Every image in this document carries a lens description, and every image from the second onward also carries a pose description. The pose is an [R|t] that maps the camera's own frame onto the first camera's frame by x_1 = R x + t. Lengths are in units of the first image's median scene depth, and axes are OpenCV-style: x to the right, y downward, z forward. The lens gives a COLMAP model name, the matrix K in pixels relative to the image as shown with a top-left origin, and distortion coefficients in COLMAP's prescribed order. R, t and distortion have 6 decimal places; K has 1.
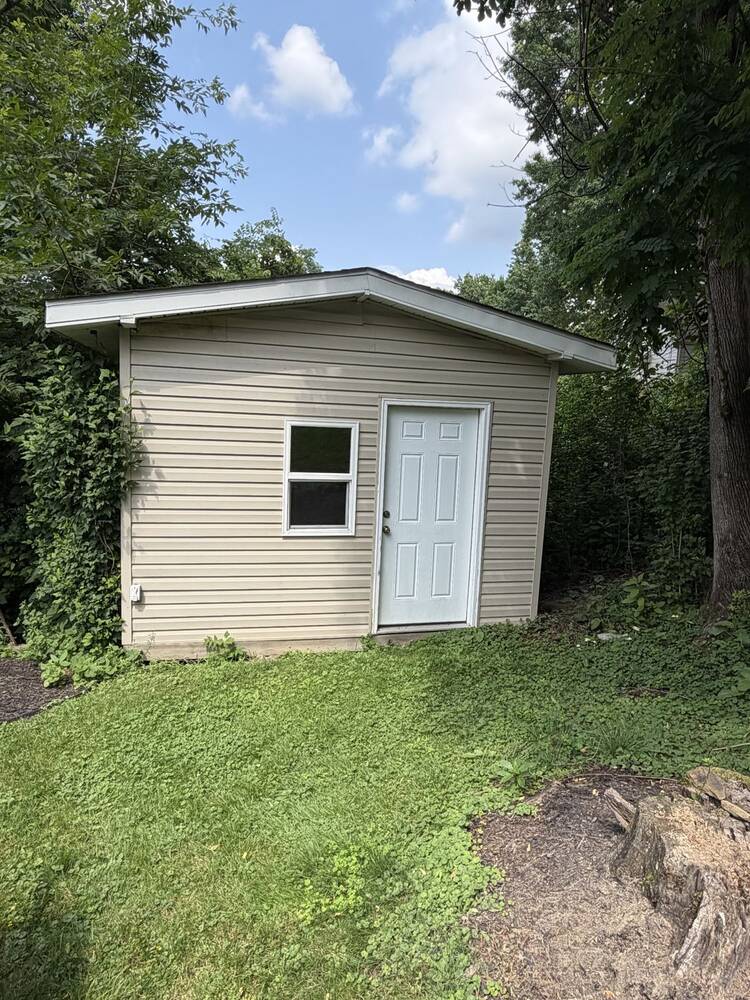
lens RADIAL K [[638.2, 0, 374.1], [0, 638.2, 497.2], [0, 0, 1]] dist [0.003857, 0.000159]
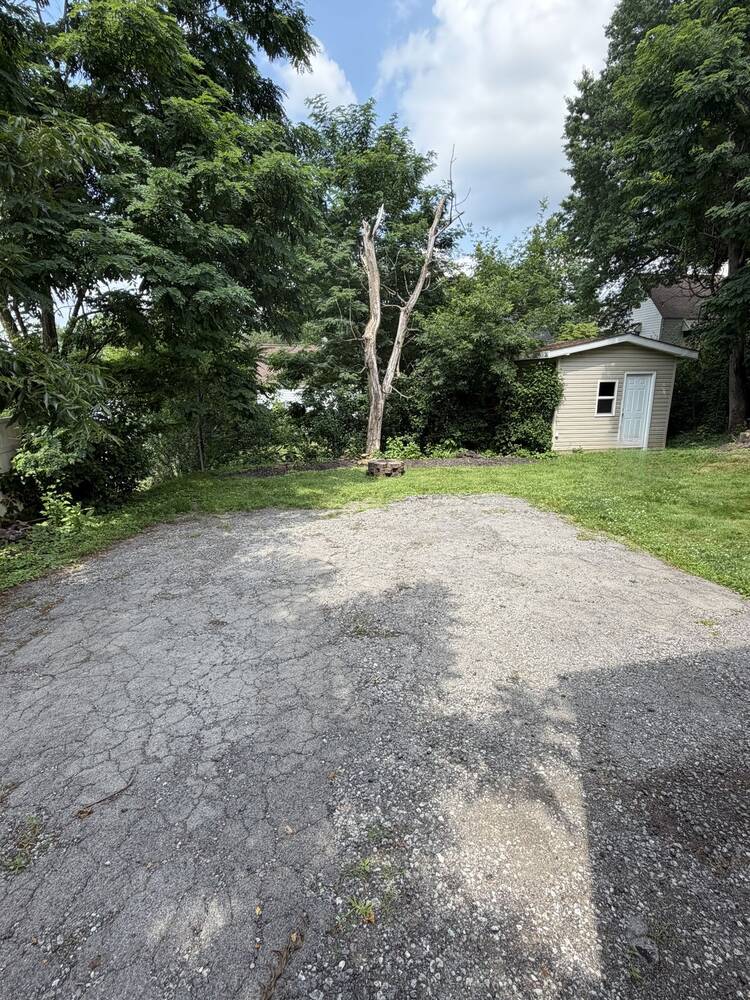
lens RADIAL K [[493.9, 0, 375.8], [0, 493.9, 504.2], [0, 0, 1]] dist [-0.001387, -0.000170]
pose [[0.998616, -0.041620, -0.032159, -1.209250], [0.045338, 0.991098, 0.125174, 0.138862], [0.026663, -0.126458, 0.991613, -1.609217]]
